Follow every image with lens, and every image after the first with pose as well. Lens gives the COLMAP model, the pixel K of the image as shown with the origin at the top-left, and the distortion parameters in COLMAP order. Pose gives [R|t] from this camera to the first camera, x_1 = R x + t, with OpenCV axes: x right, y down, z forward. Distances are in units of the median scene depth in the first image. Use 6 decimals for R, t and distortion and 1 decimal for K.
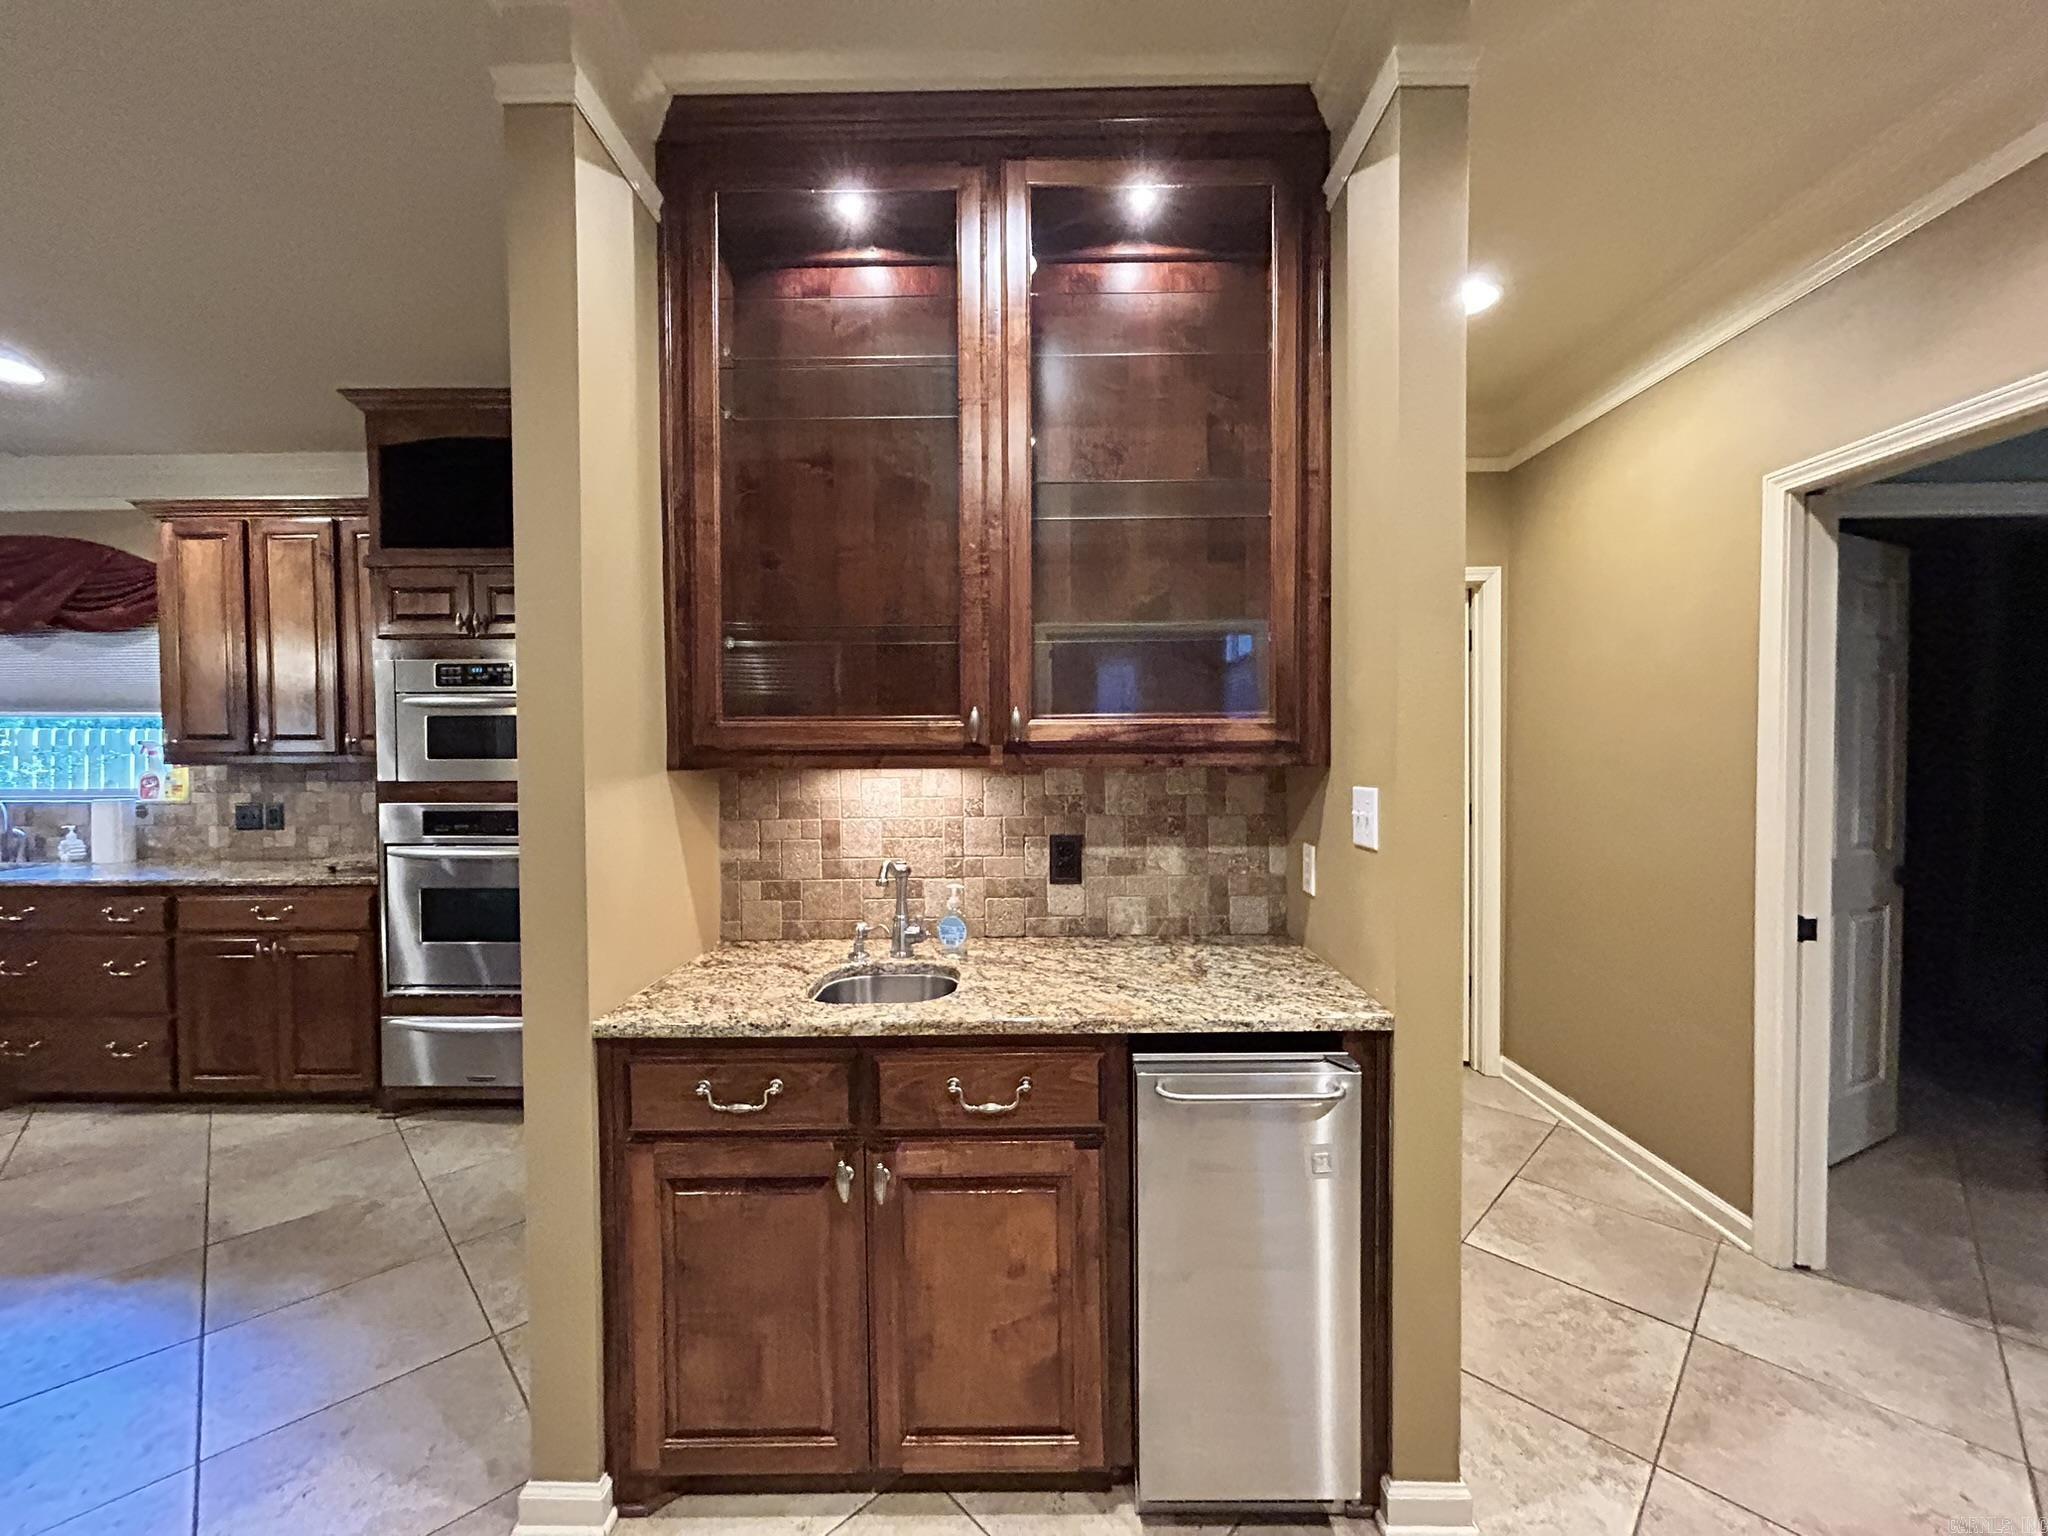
lens RADIAL K [[839.1, 0, 1030.4], [0, 839.1, 763.2], [0, 0, 1]] dist [0.000767, -0.000773]
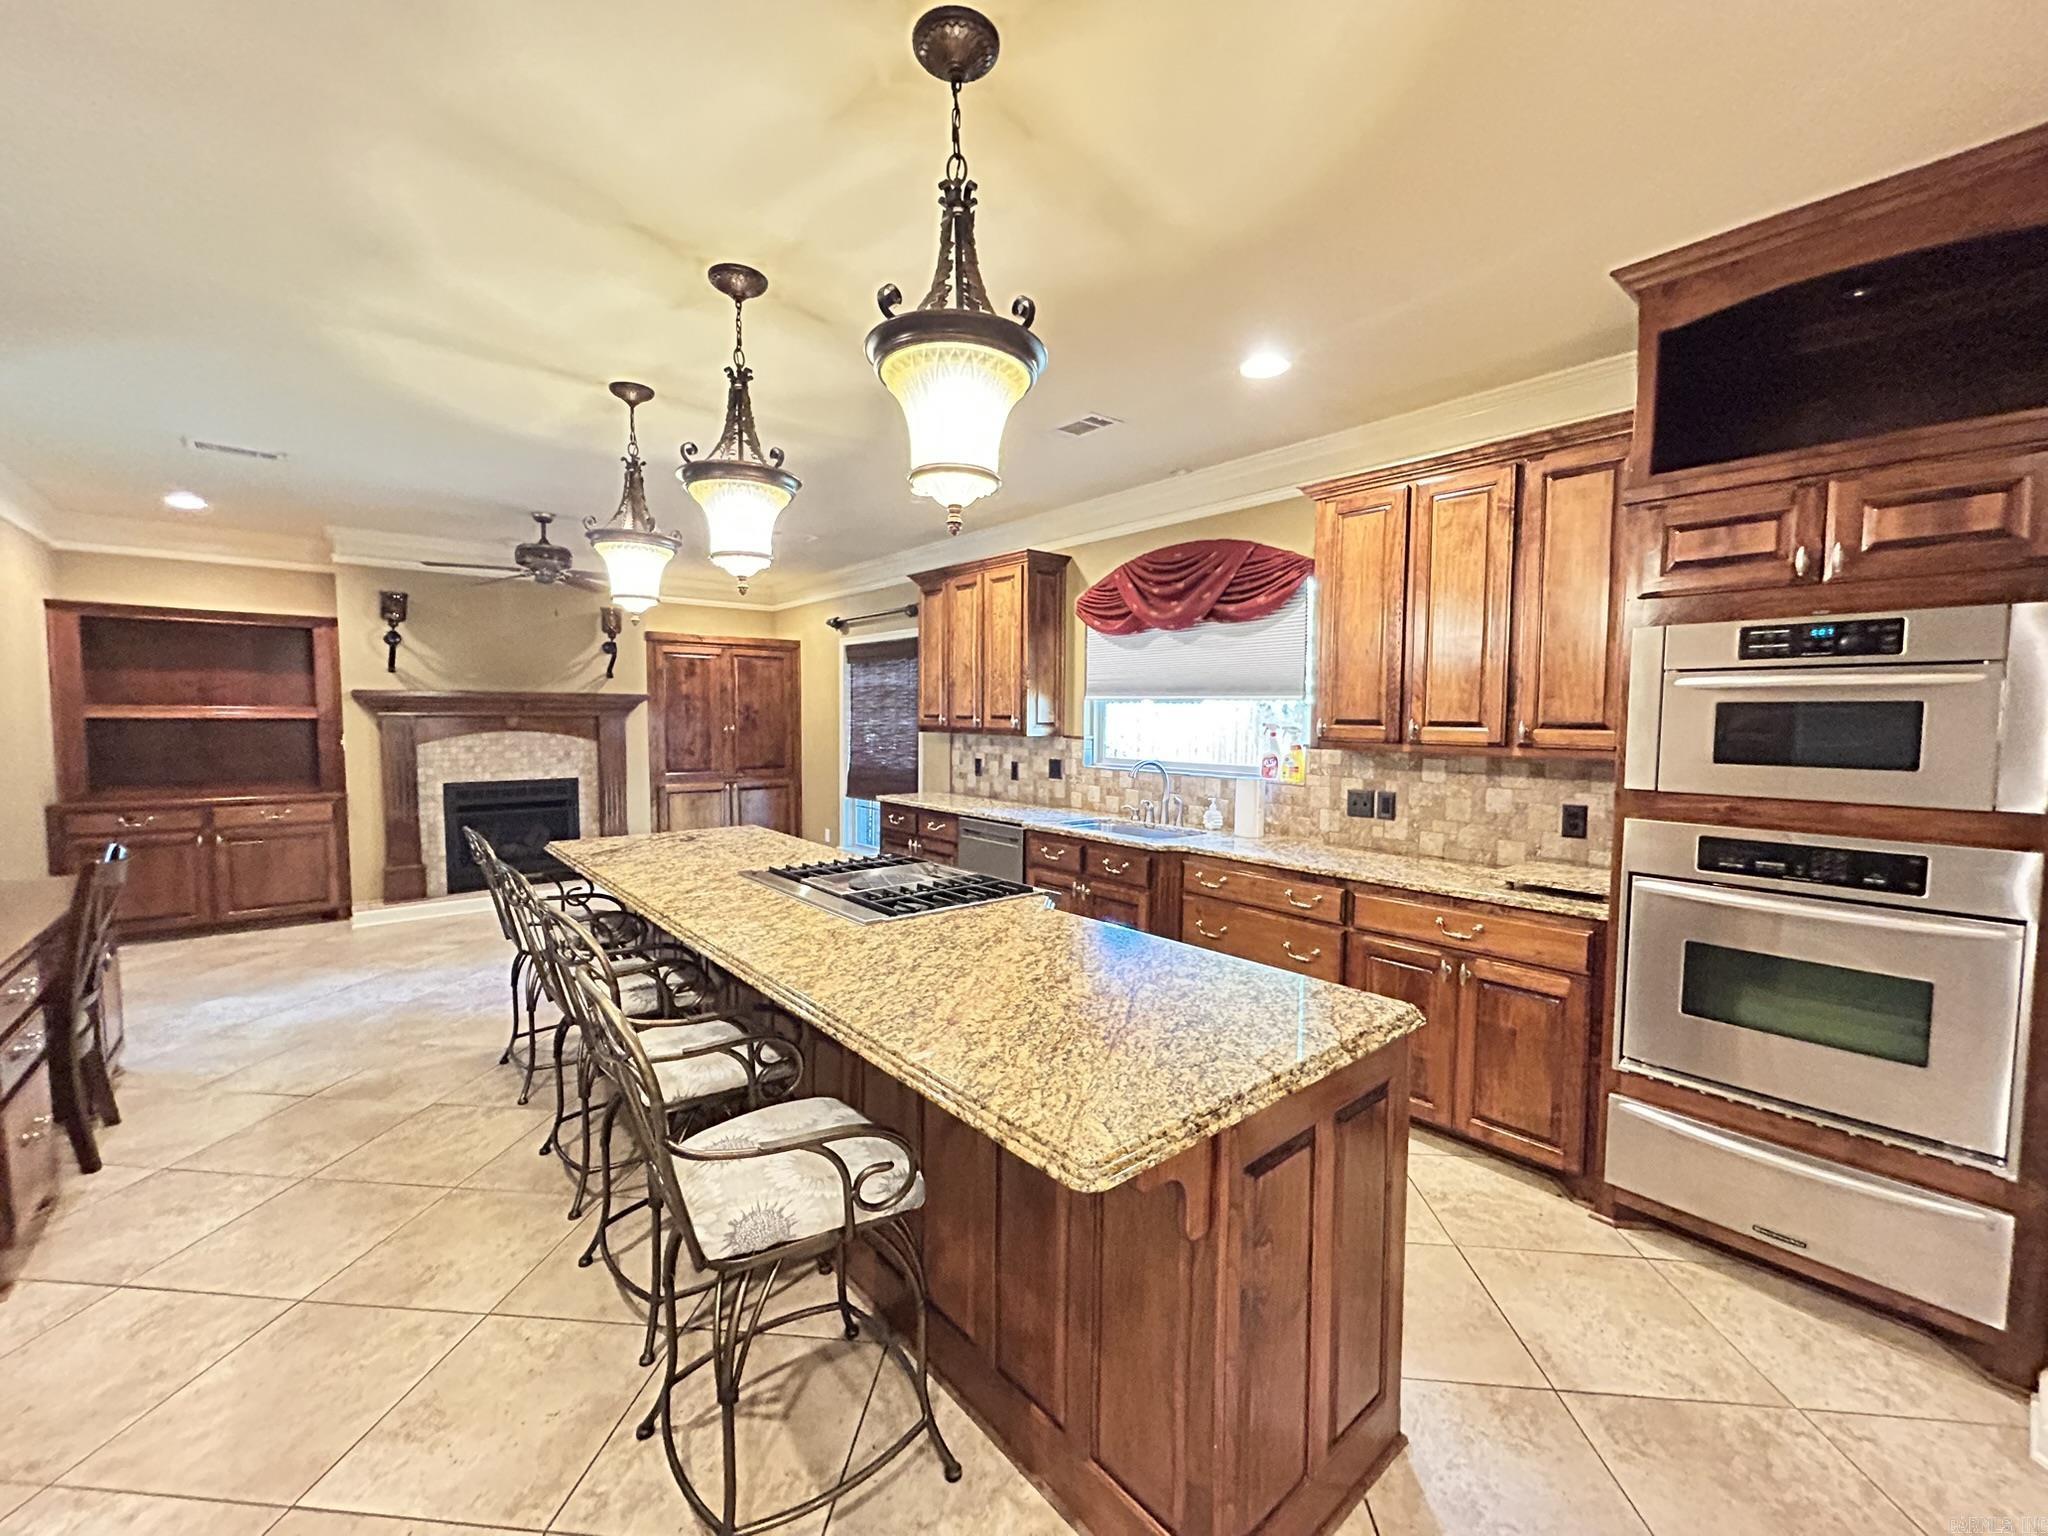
lens RADIAL K [[839.1, 0, 1022.5], [0, 839.1, 765.6], [0, 0, 1]] dist [0.000767, -0.000773]
pose [[0.651564, 0.057155, -0.756438, -0.502605], [-0.027603, 0.998284, 0.051652, -0.020921], [0.758091, -0.012774, 0.652023, 0.083683]]
